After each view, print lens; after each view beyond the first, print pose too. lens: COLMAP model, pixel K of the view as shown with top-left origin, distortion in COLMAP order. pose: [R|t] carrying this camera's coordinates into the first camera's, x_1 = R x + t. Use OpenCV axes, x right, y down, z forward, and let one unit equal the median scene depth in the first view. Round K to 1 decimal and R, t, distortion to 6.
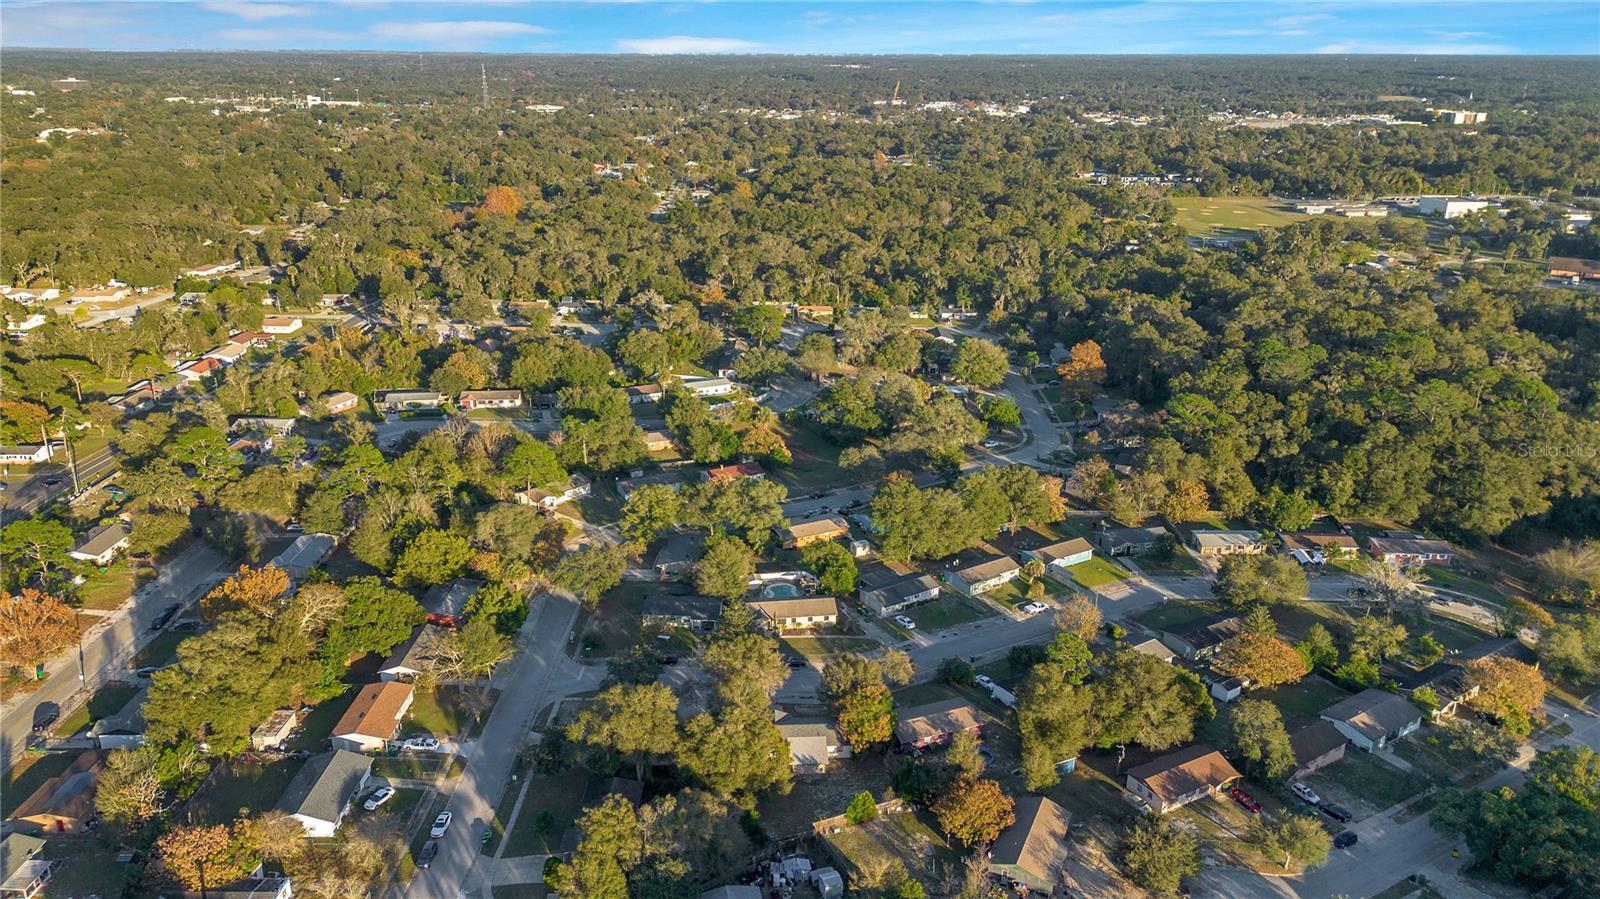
lens RADIAL K [[1126.2, 0, 802.6], [0, 1126.2, 456.7], [0, 0, 1]] dist [0.098184, -0.114659]
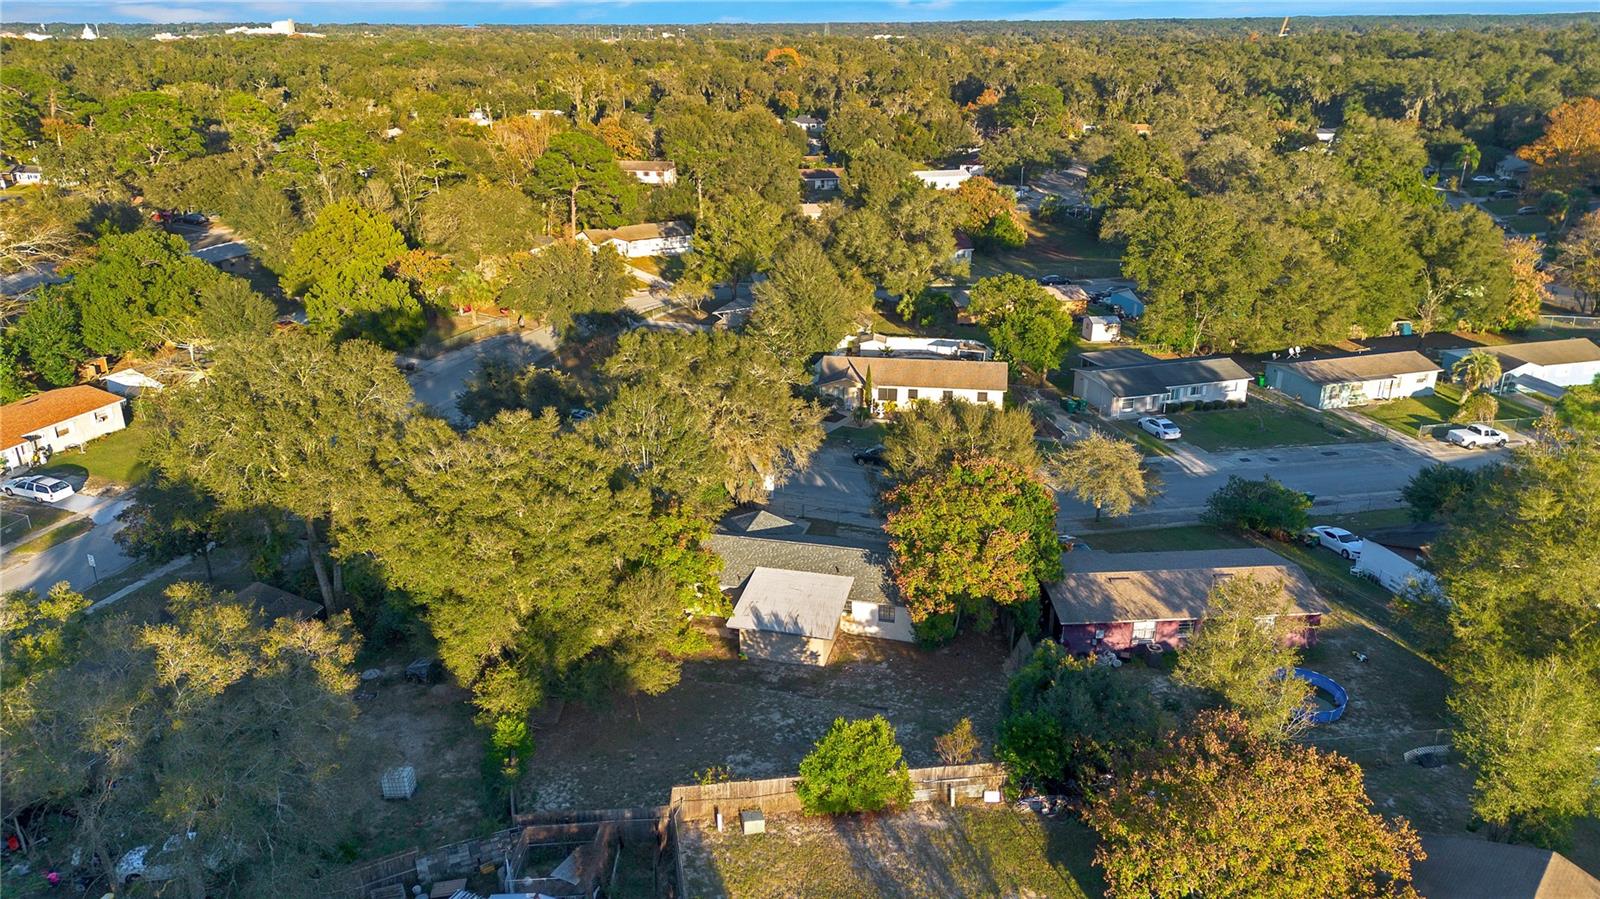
lens RADIAL K [[1126.2, 0, 802.6], [0, 1126.2, 456.7], [0, 0, 1]] dist [0.098184, -0.114659]
pose [[0.954767, 0.095576, -0.281576, 0.094047], [-0.090470, 0.995413, 0.031111, 0.176814], [0.283258, -0.004229, 0.959034, 0.572468]]
